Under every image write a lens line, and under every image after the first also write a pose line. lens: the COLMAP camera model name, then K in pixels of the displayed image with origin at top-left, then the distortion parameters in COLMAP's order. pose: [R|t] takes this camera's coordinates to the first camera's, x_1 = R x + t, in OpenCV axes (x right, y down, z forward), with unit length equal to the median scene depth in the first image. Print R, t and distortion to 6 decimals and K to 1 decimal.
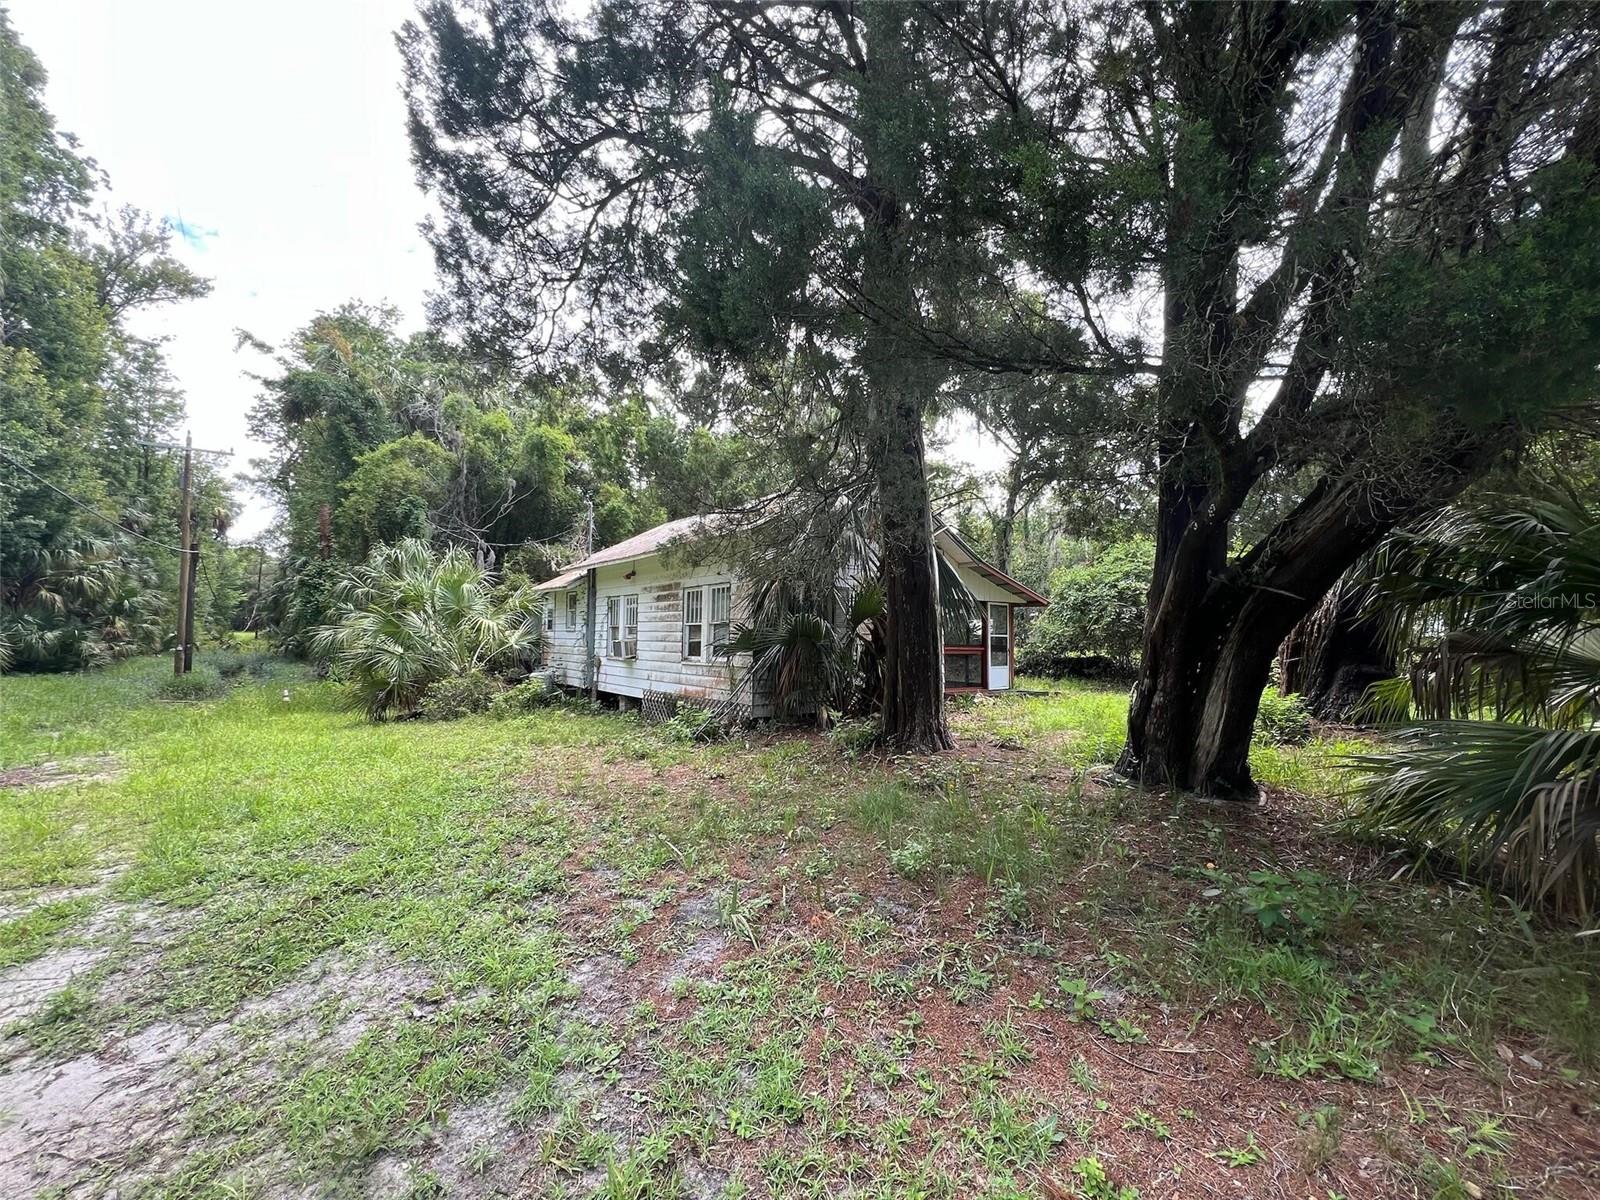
lens RADIAL K [[636.3, 0, 802.0], [0, 636.3, 598.8], [0, 0, 1]] dist [0.000132, 0.000337]
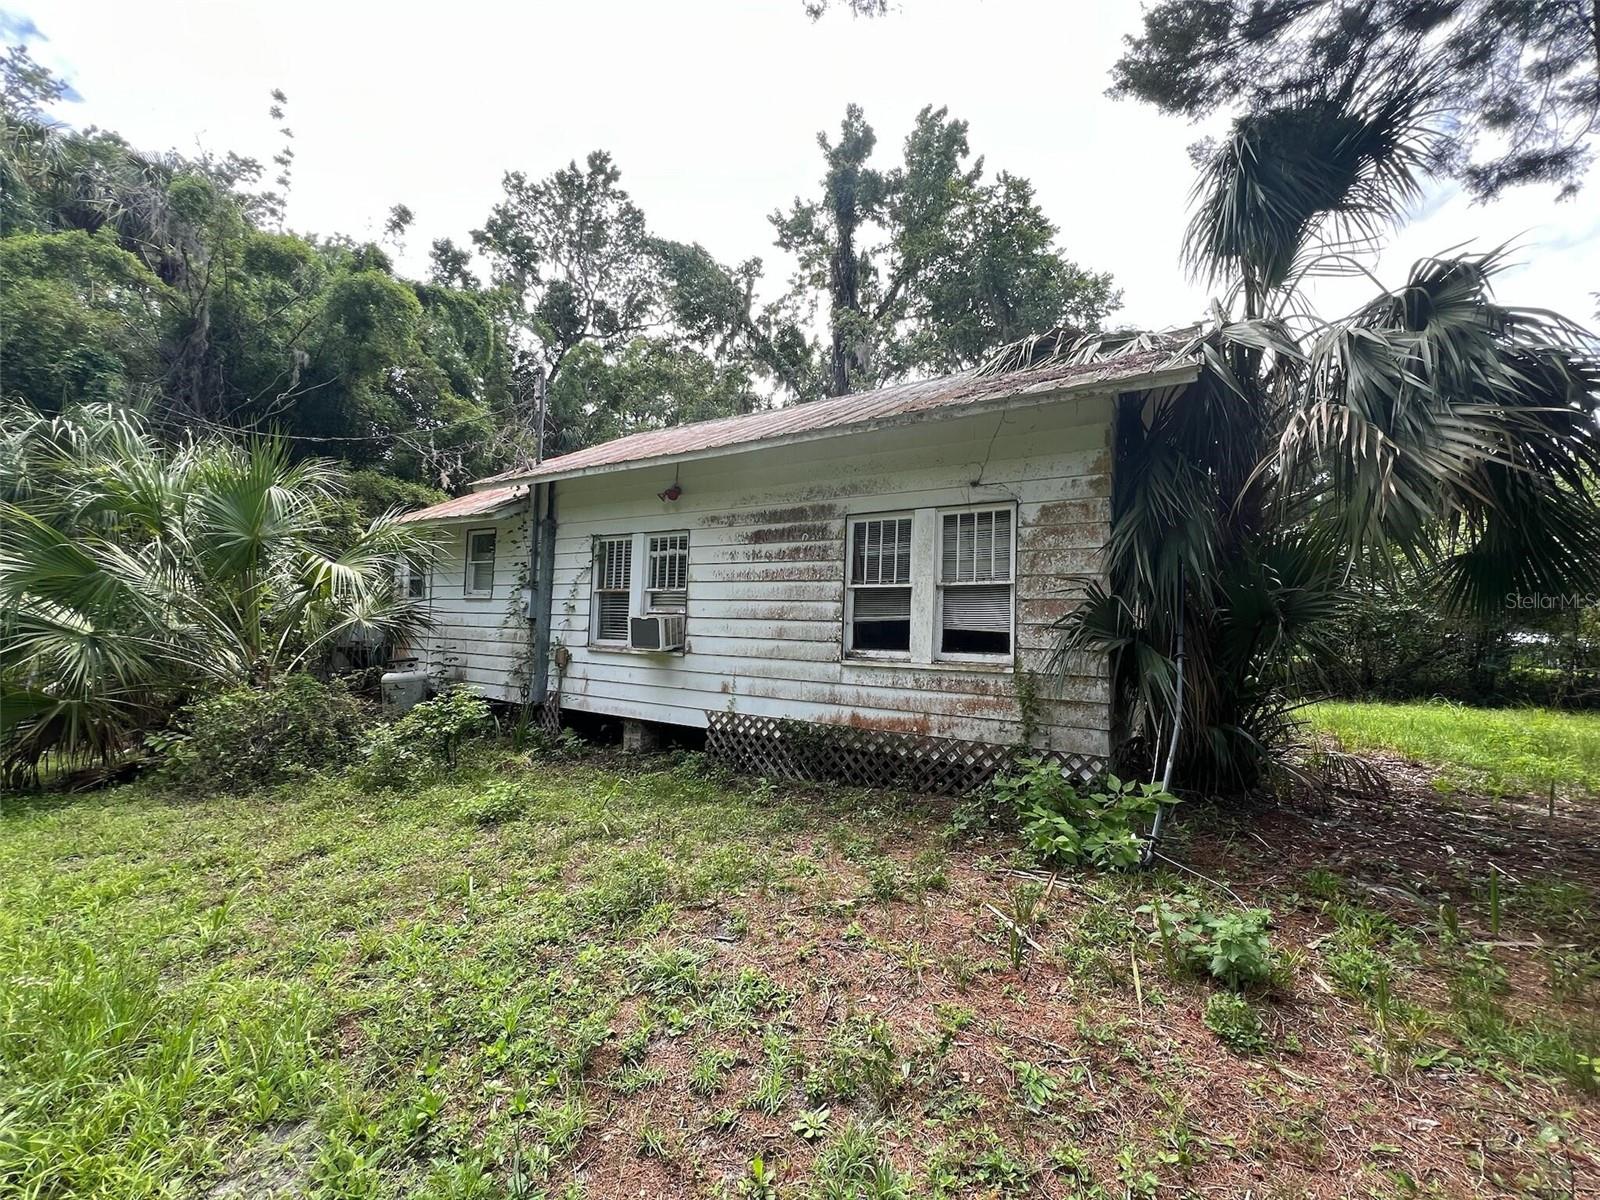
lens RADIAL K [[636.3, 0, 799.4], [0, 636.3, 597.4], [0, 0, 1]] dist [0.000132, 0.000337]
pose [[0.946454, 0.038832, 0.320494, -0.322708], [-0.043014, 0.999057, 0.005977, 0.039851], [-0.319960, -0.019442, 0.947232, 0.448081]]
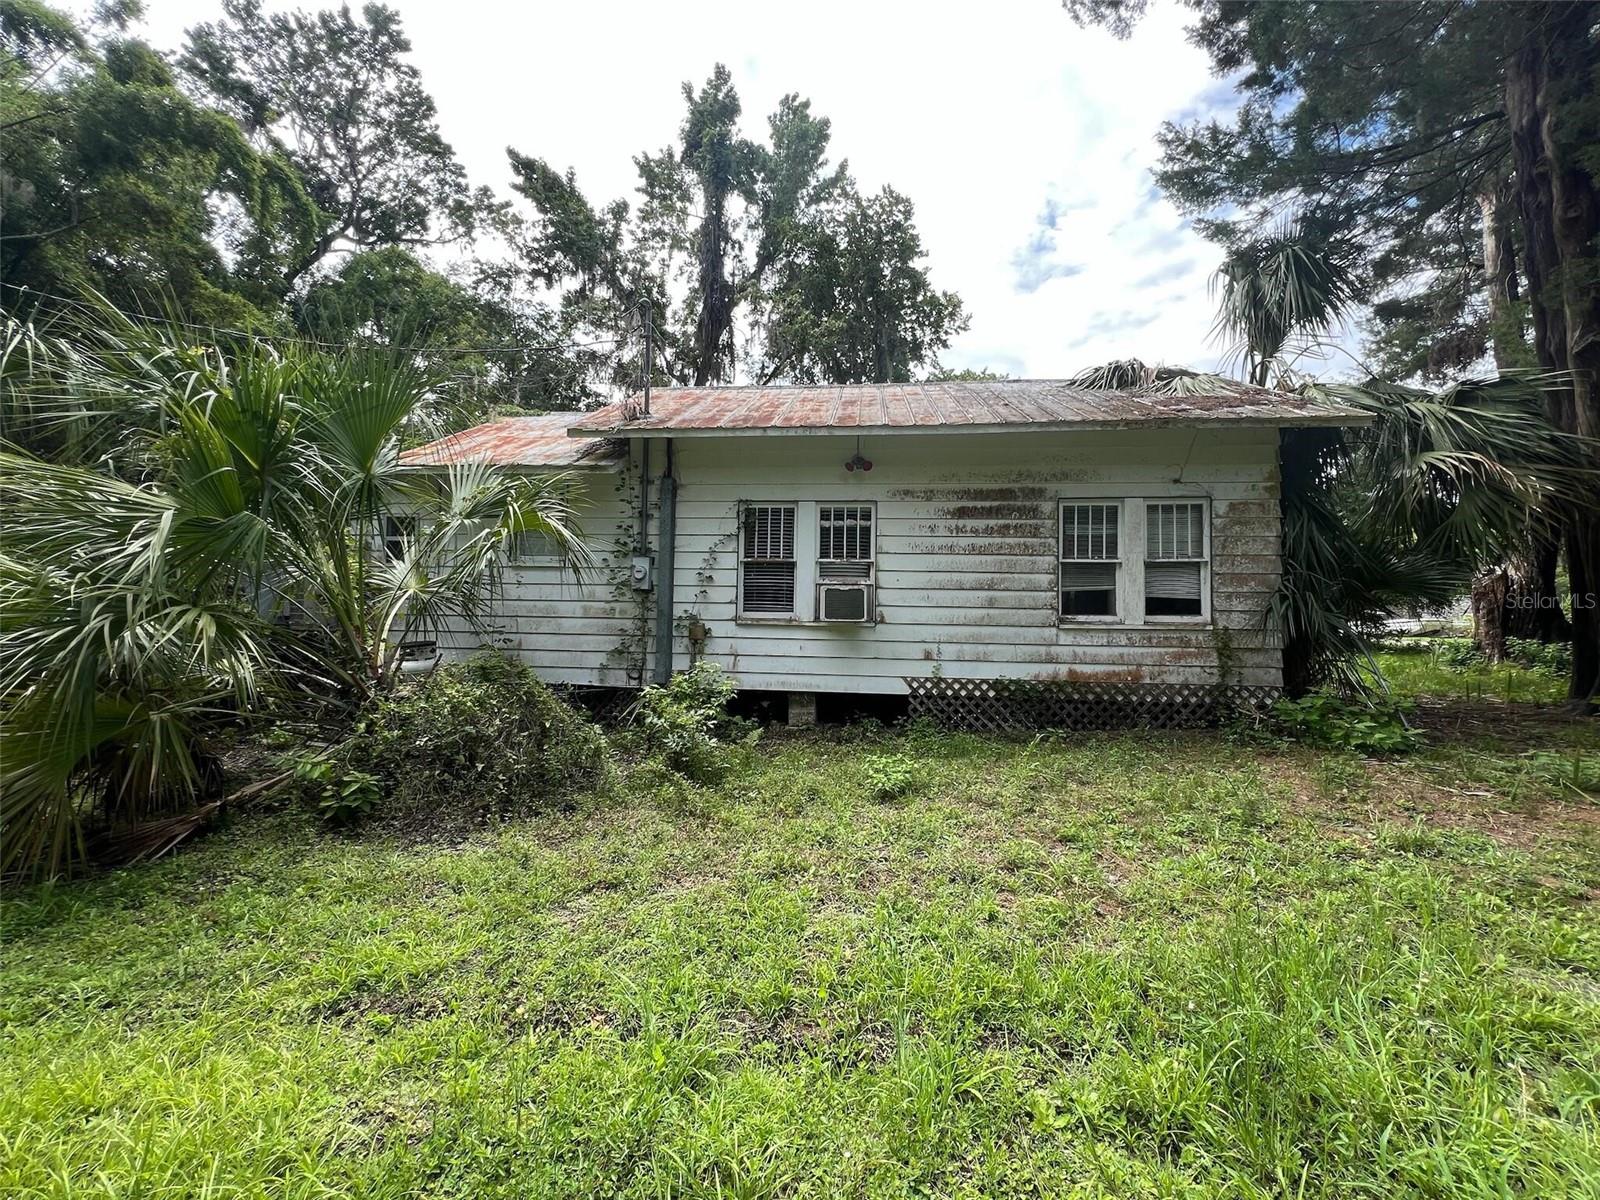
lens RADIAL K [[643.5, 0, 800.4], [0, 643.5, 598.9], [0, 0, 1]] dist [-0.002307, 0.000302]
pose [[0.716704, 0.026318, 0.696881, -0.644826], [-0.053319, 0.998431, 0.017129, 0.065307], [-0.695337, -0.049433, 0.716982, 0.623036]]
